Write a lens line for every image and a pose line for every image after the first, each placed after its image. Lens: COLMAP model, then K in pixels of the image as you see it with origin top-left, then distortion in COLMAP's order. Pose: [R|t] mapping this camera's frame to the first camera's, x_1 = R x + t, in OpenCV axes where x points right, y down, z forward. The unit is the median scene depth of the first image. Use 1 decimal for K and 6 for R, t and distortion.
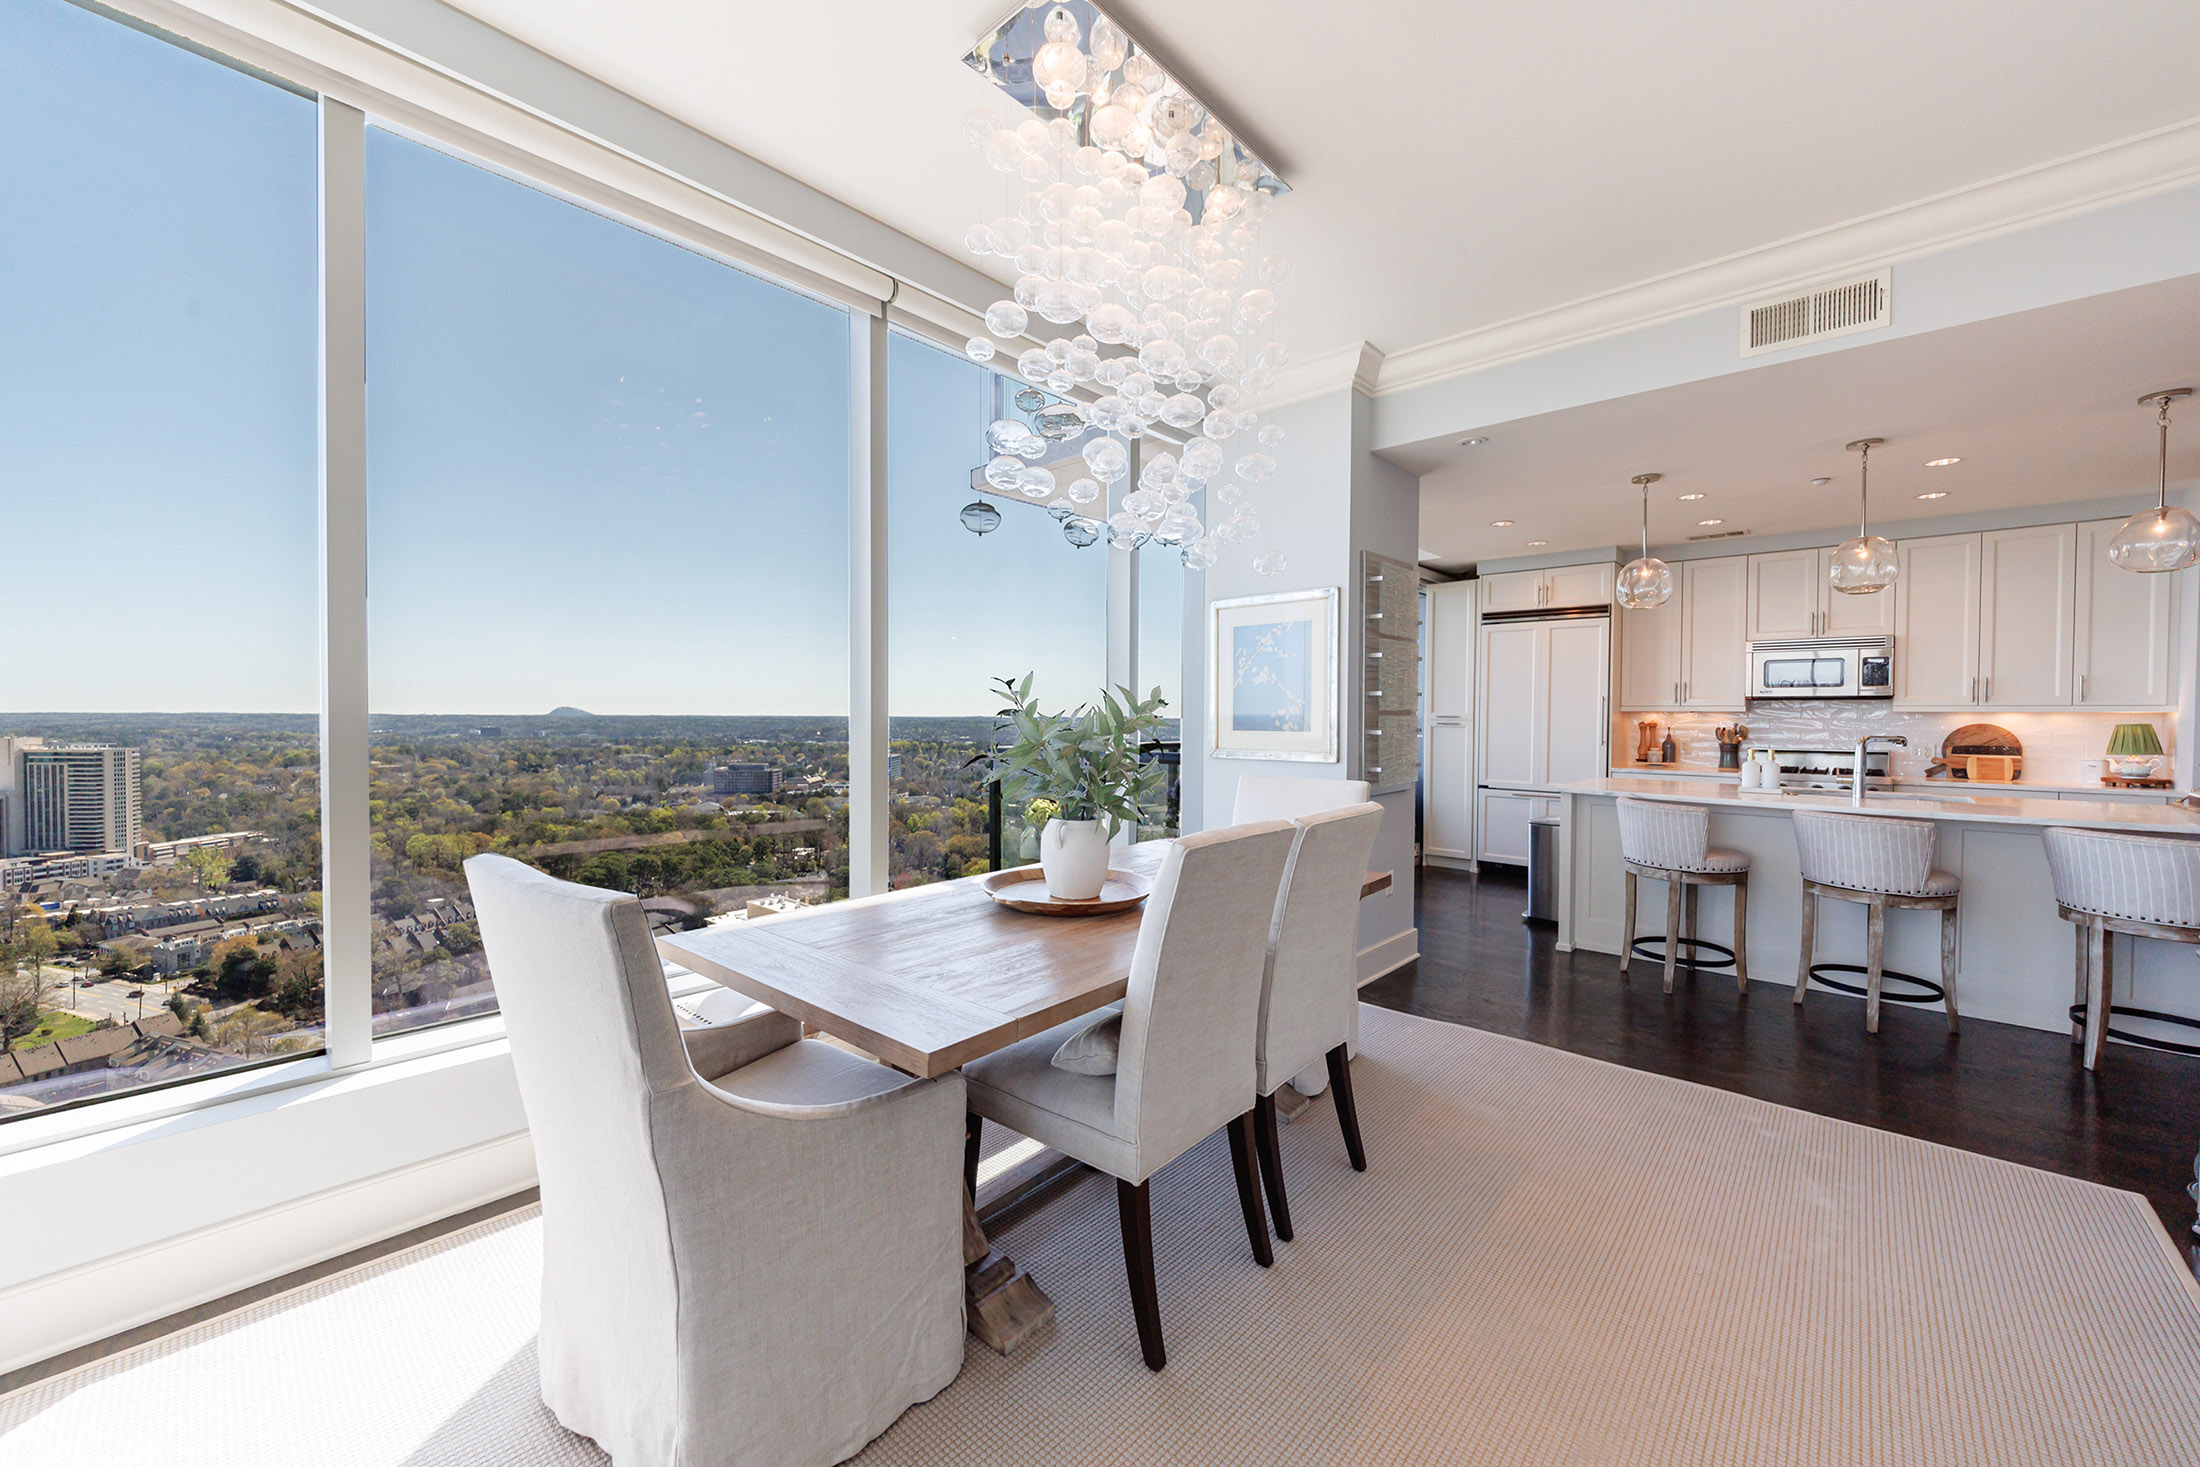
lens RADIAL K [[832.5, 0, 1095.3], [0, 832.5, 733.3], [0, 0, 1]] dist [-0.010206, 0.002997]
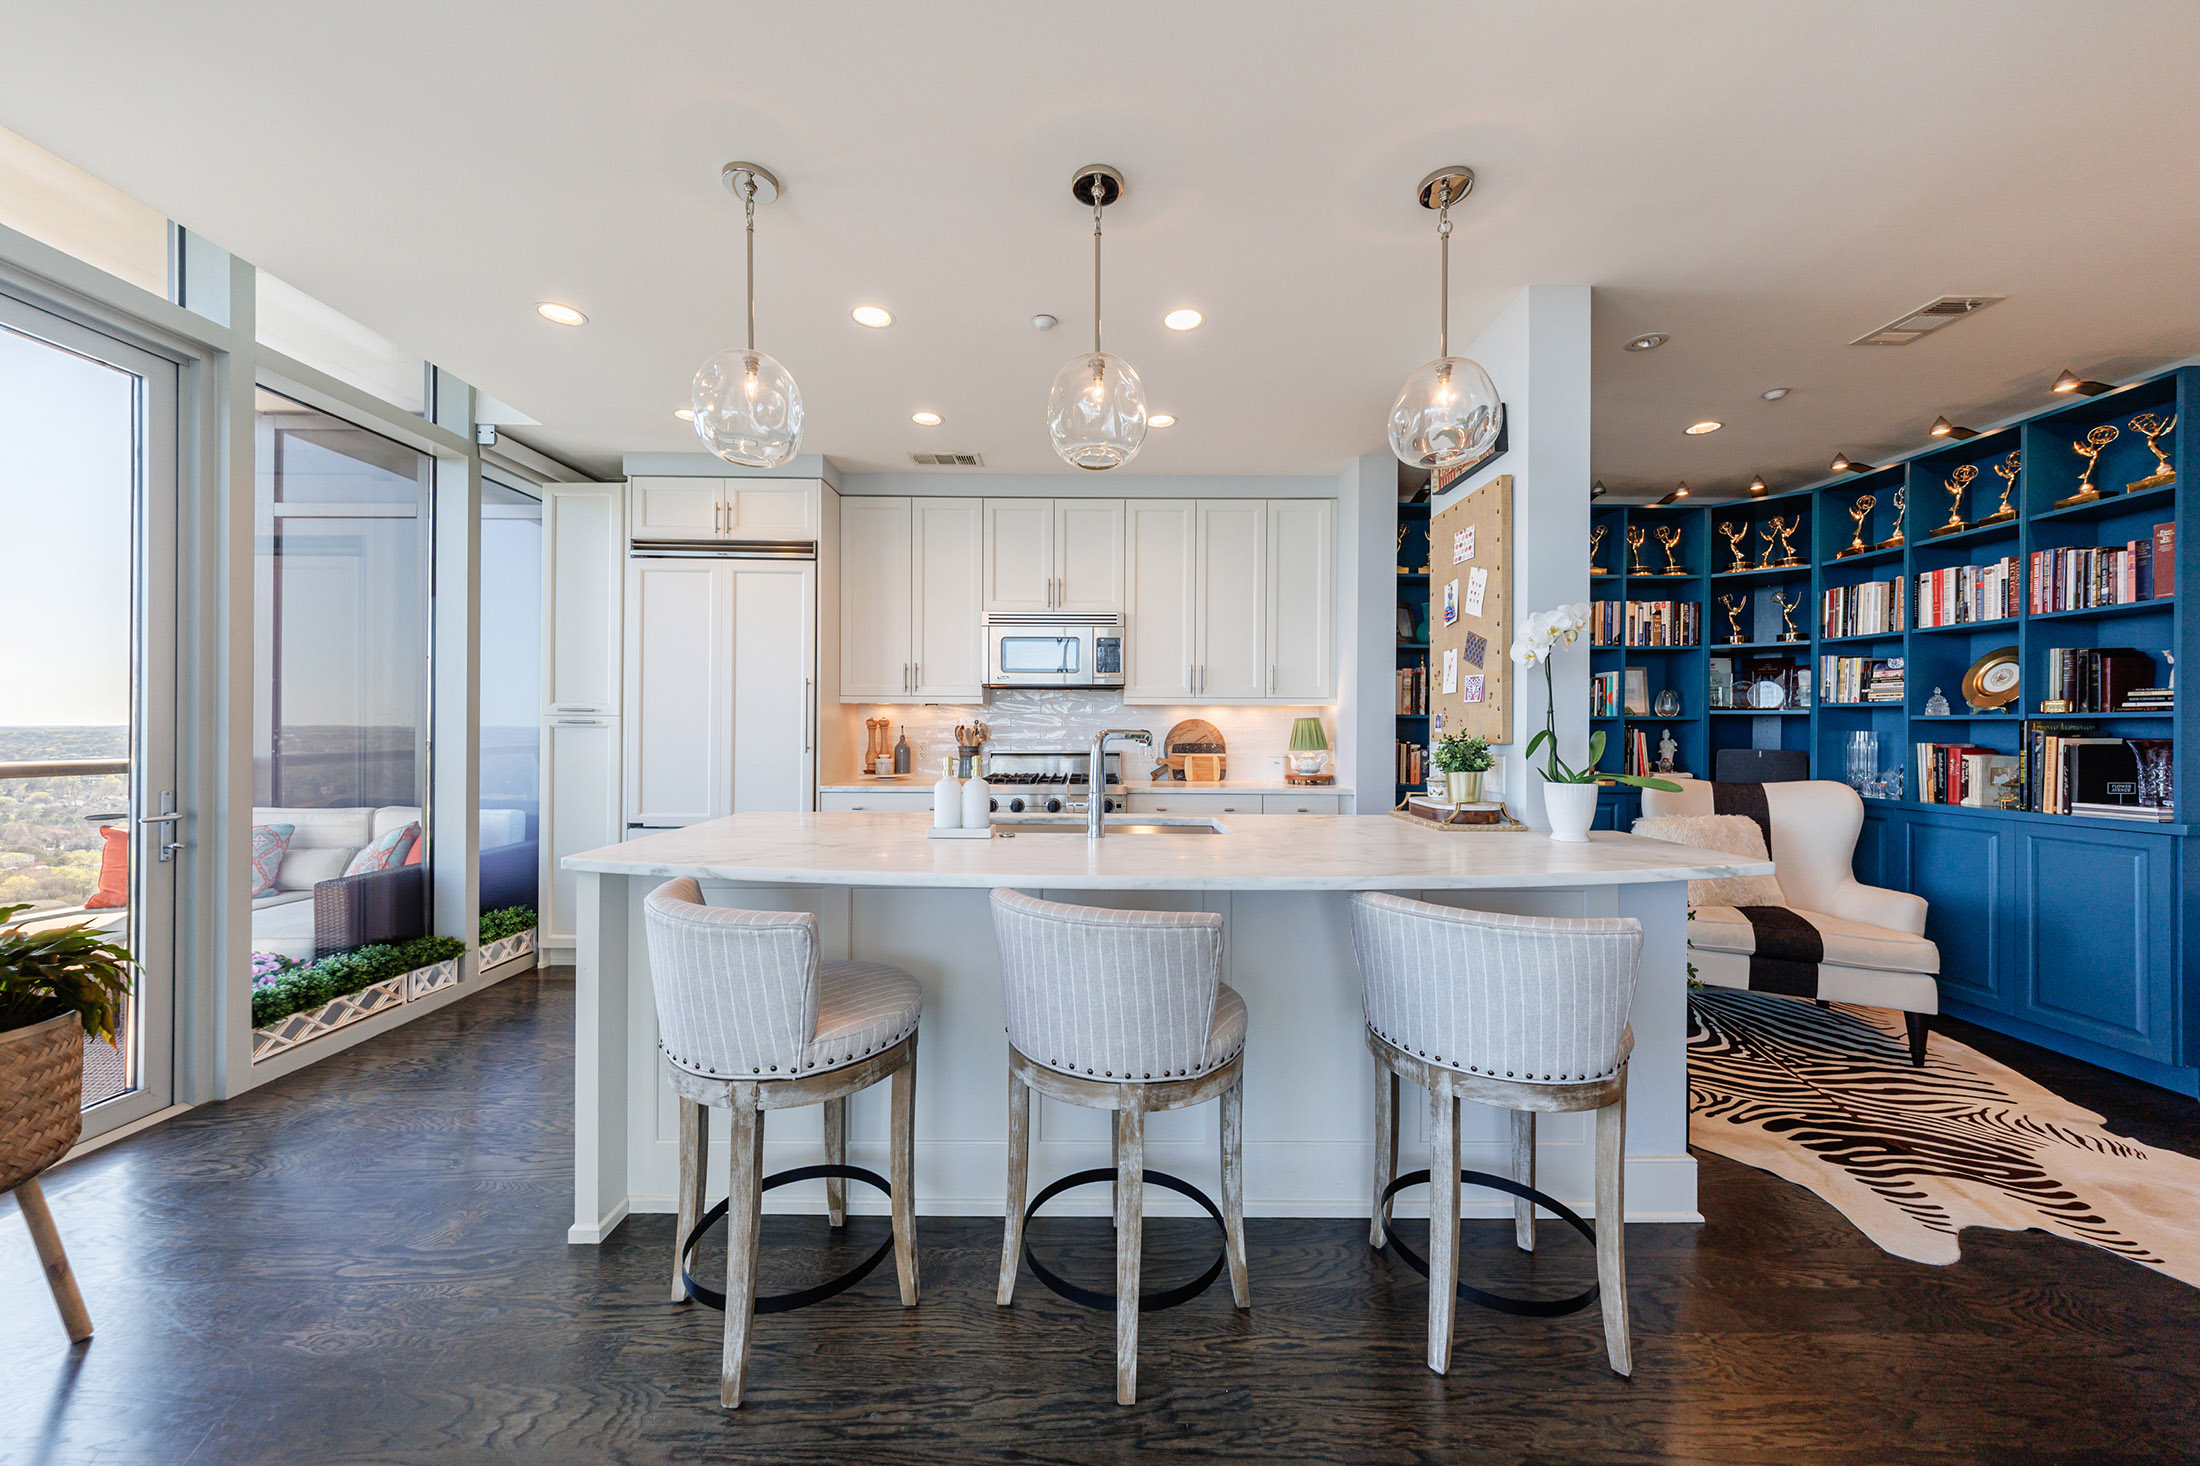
lens RADIAL K [[761.5, 0, 1108.2], [0, 761.5, 730.4], [0, 0, 1]] dist [0.007823, -0.000705]
pose [[0.721893, -0.004186, 0.691992, 0.434776], [0.014253, 0.999860, -0.008820, 0.006688], [-0.691857, 0.016231, 0.721852, 0.471439]]
